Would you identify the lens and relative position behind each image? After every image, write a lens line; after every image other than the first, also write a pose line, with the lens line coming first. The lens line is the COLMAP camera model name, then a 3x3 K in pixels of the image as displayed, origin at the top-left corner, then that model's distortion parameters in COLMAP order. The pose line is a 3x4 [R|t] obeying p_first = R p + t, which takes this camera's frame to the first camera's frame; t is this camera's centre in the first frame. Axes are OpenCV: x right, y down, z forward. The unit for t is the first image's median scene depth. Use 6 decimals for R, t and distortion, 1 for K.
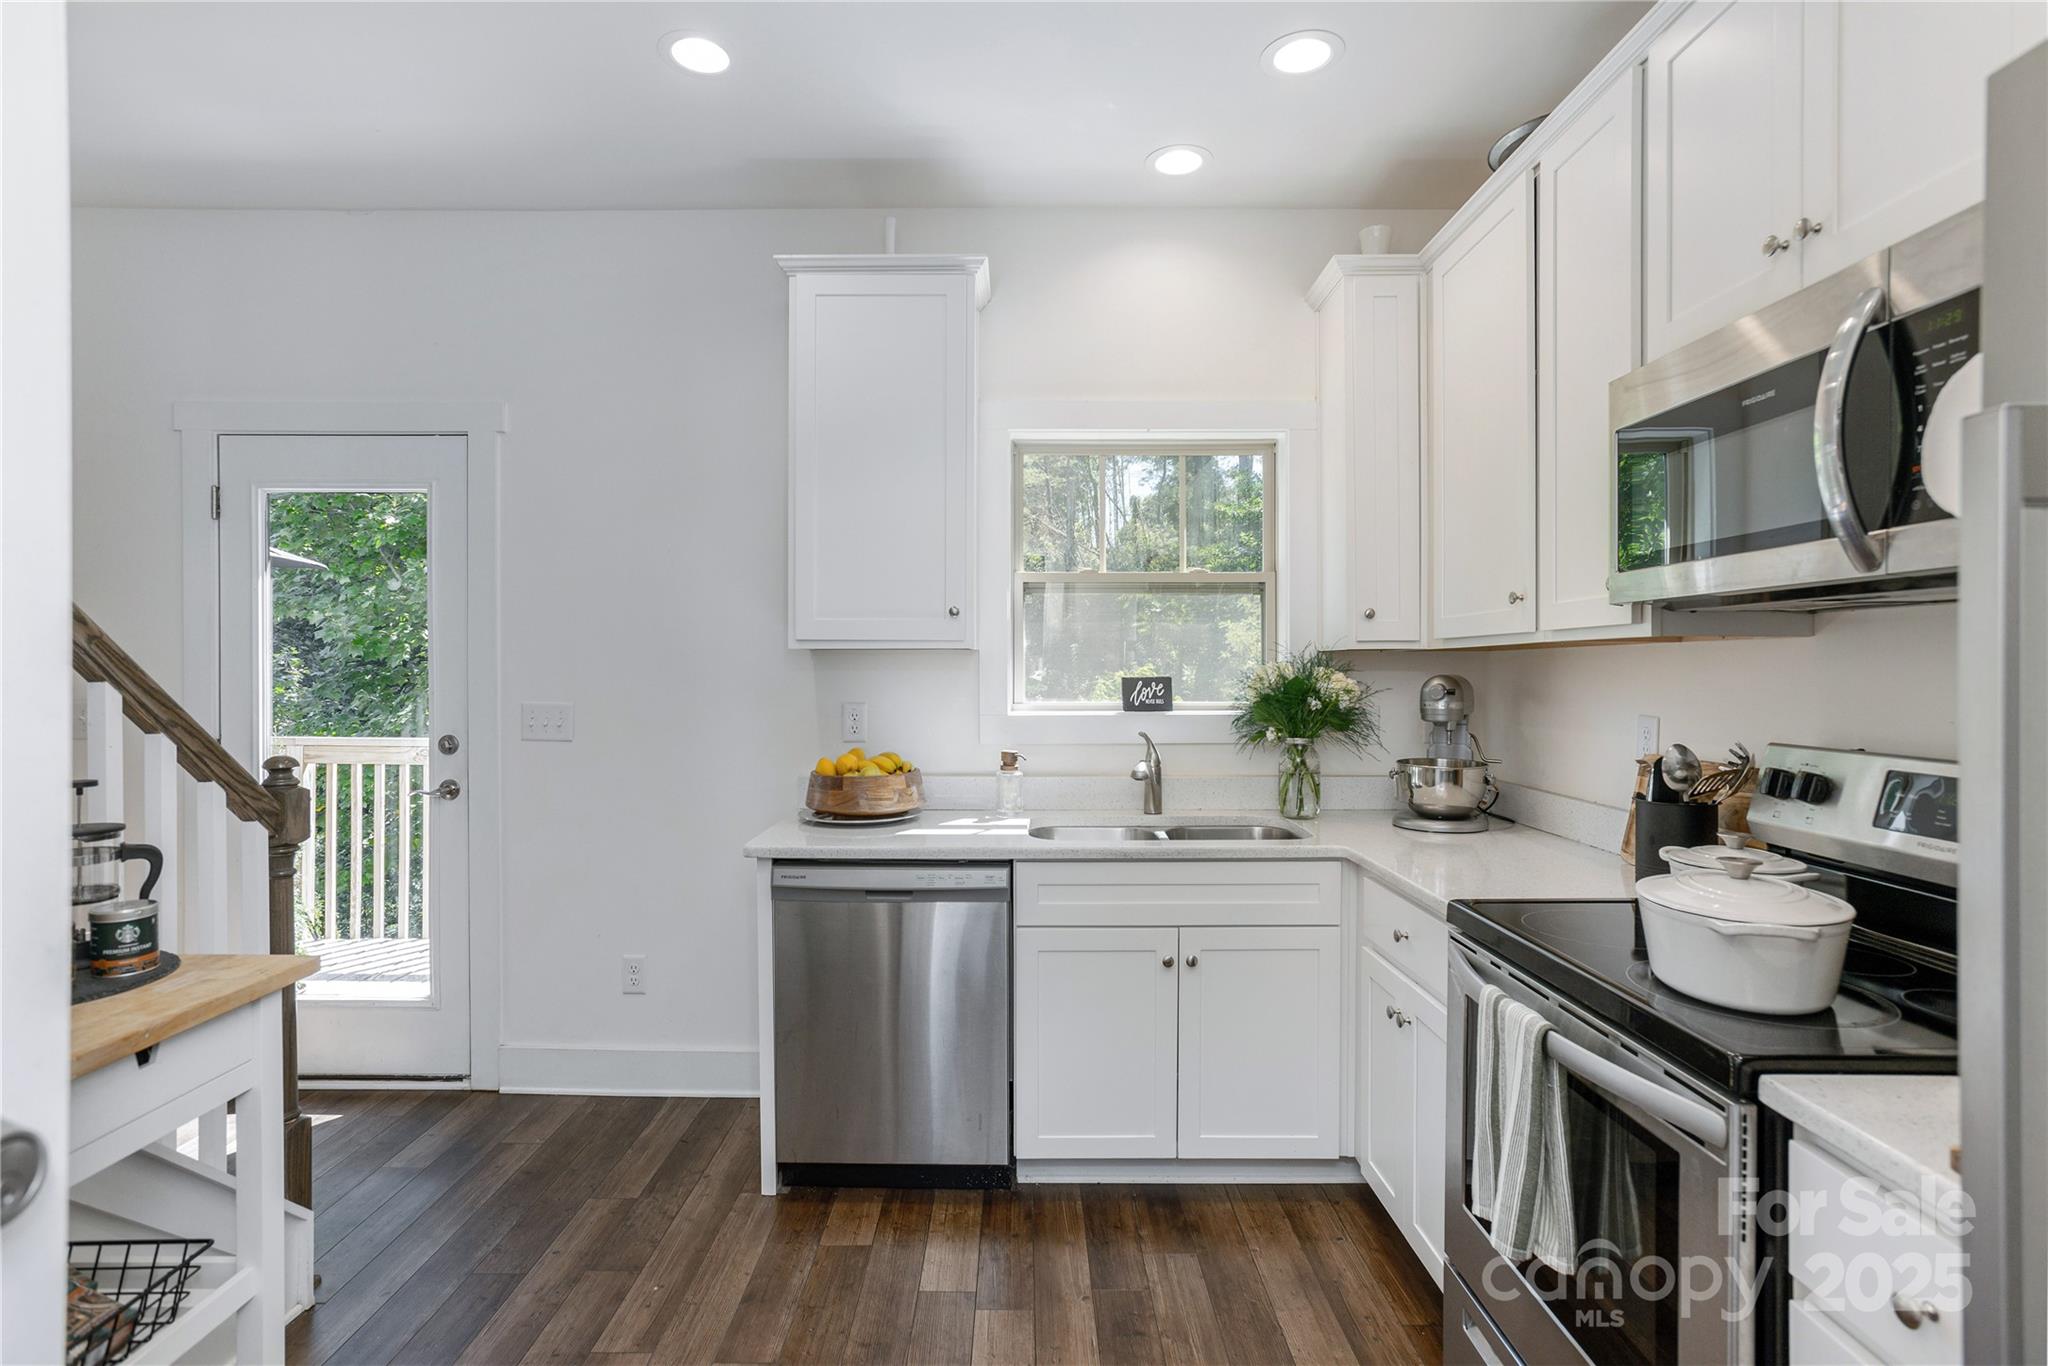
lens RADIAL K [[1008.4, 0, 976.7], [0, 1008.4, 676.7], [0, 0, 1]] dist [-0.011845, 0.010686]
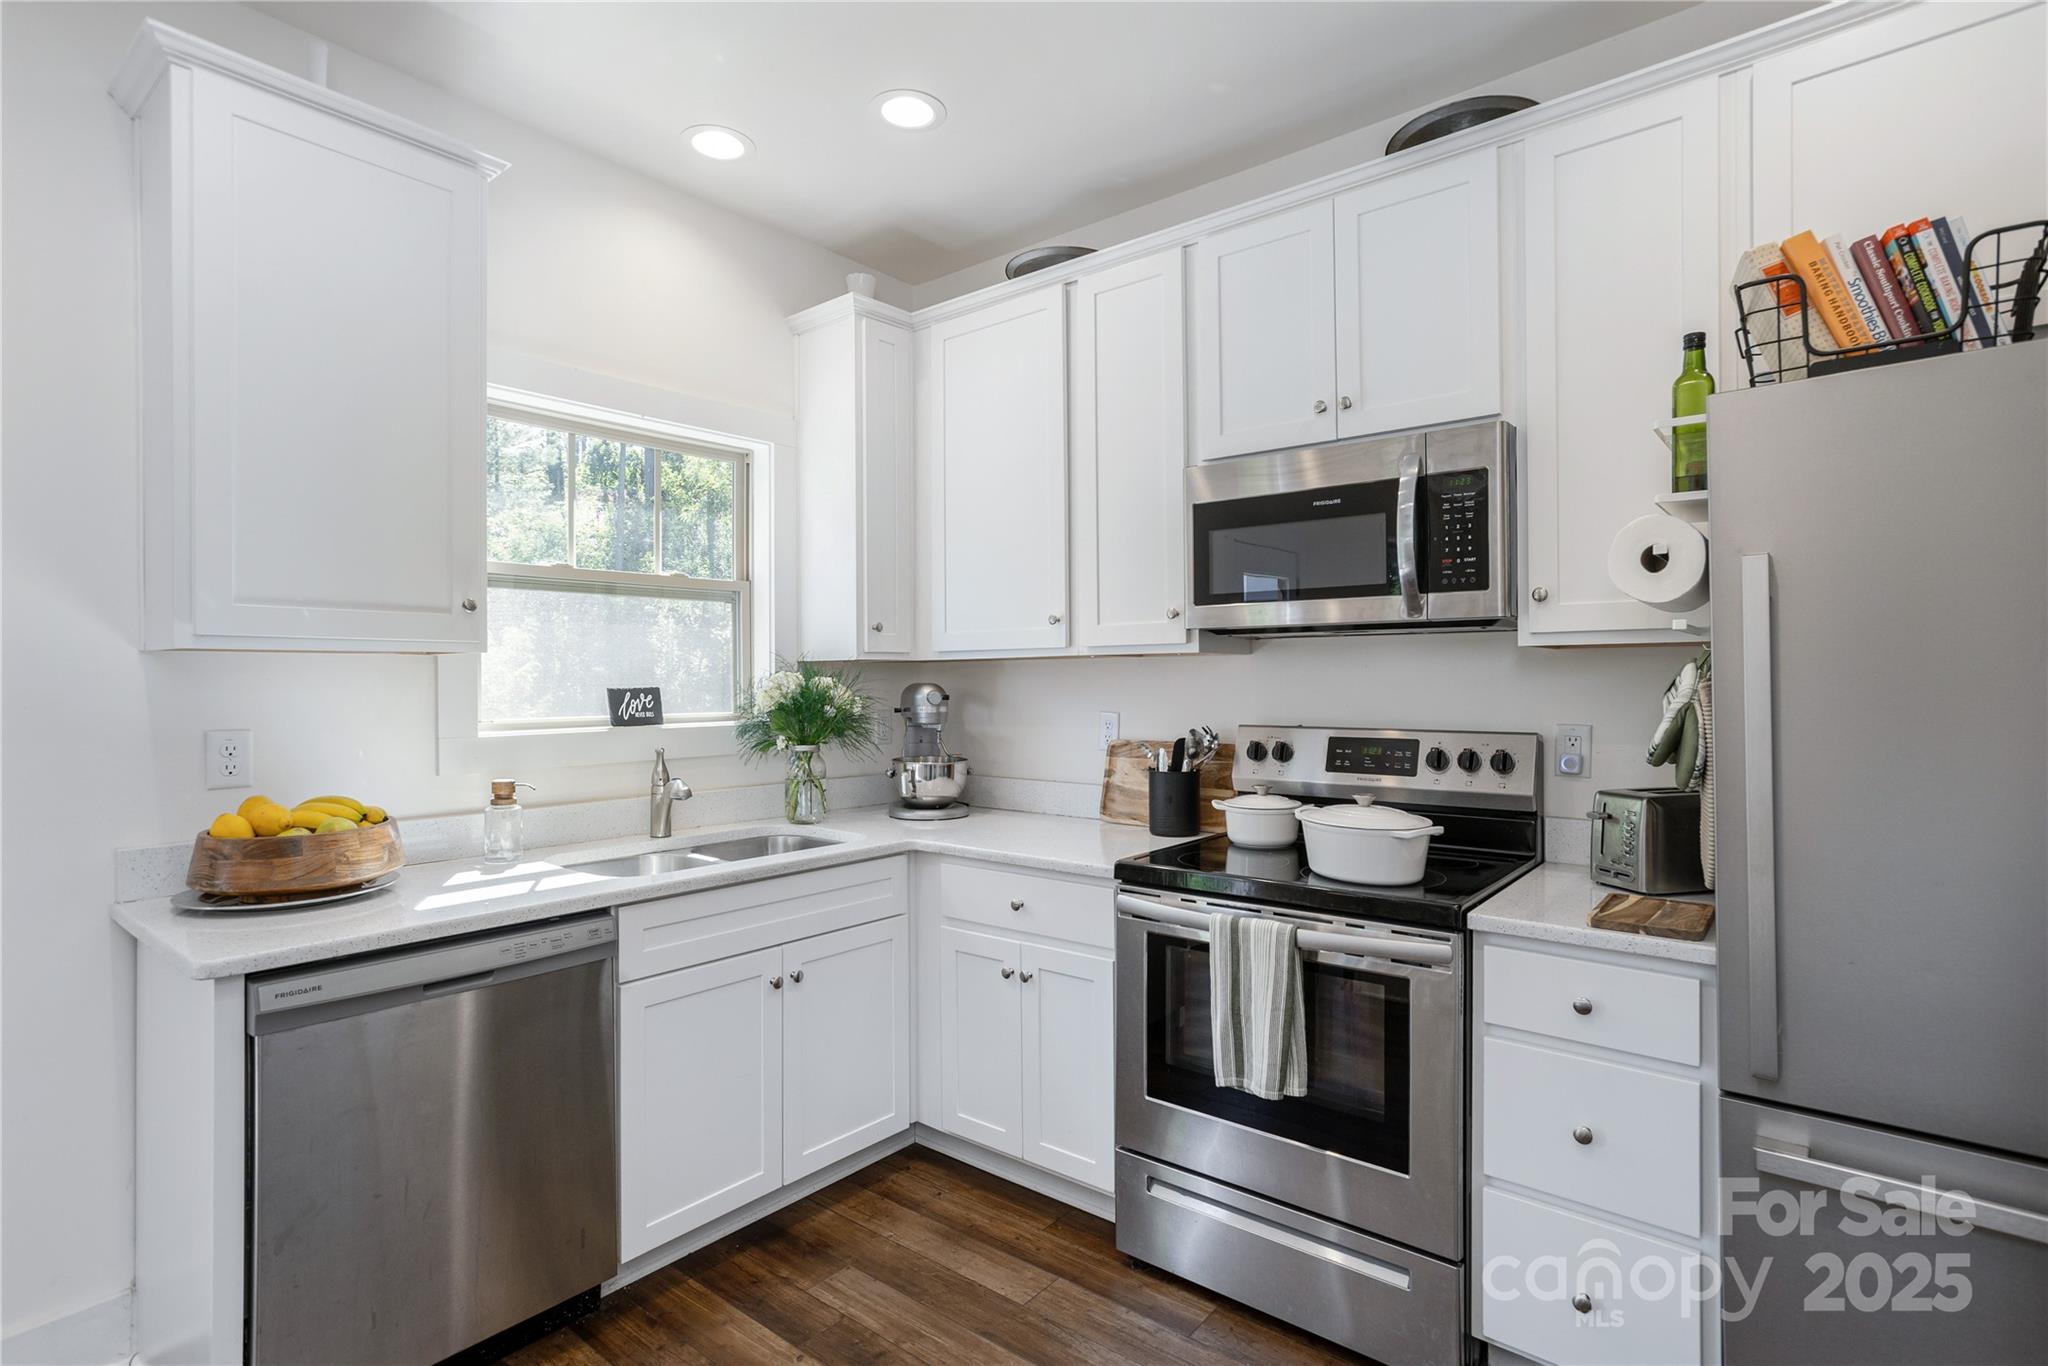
lens RADIAL K [[1008.4, 0, 1025.3], [0, 1008.4, 675.9], [0, 0, 1]] dist [-0.011845, 0.010686]
pose [[0.621677, 0.000729, 0.783274, -0.386301], [0.010407, 0.999904, -0.009191, 0.002060], [-0.783205, 0.013865, 0.621609, 0.202216]]
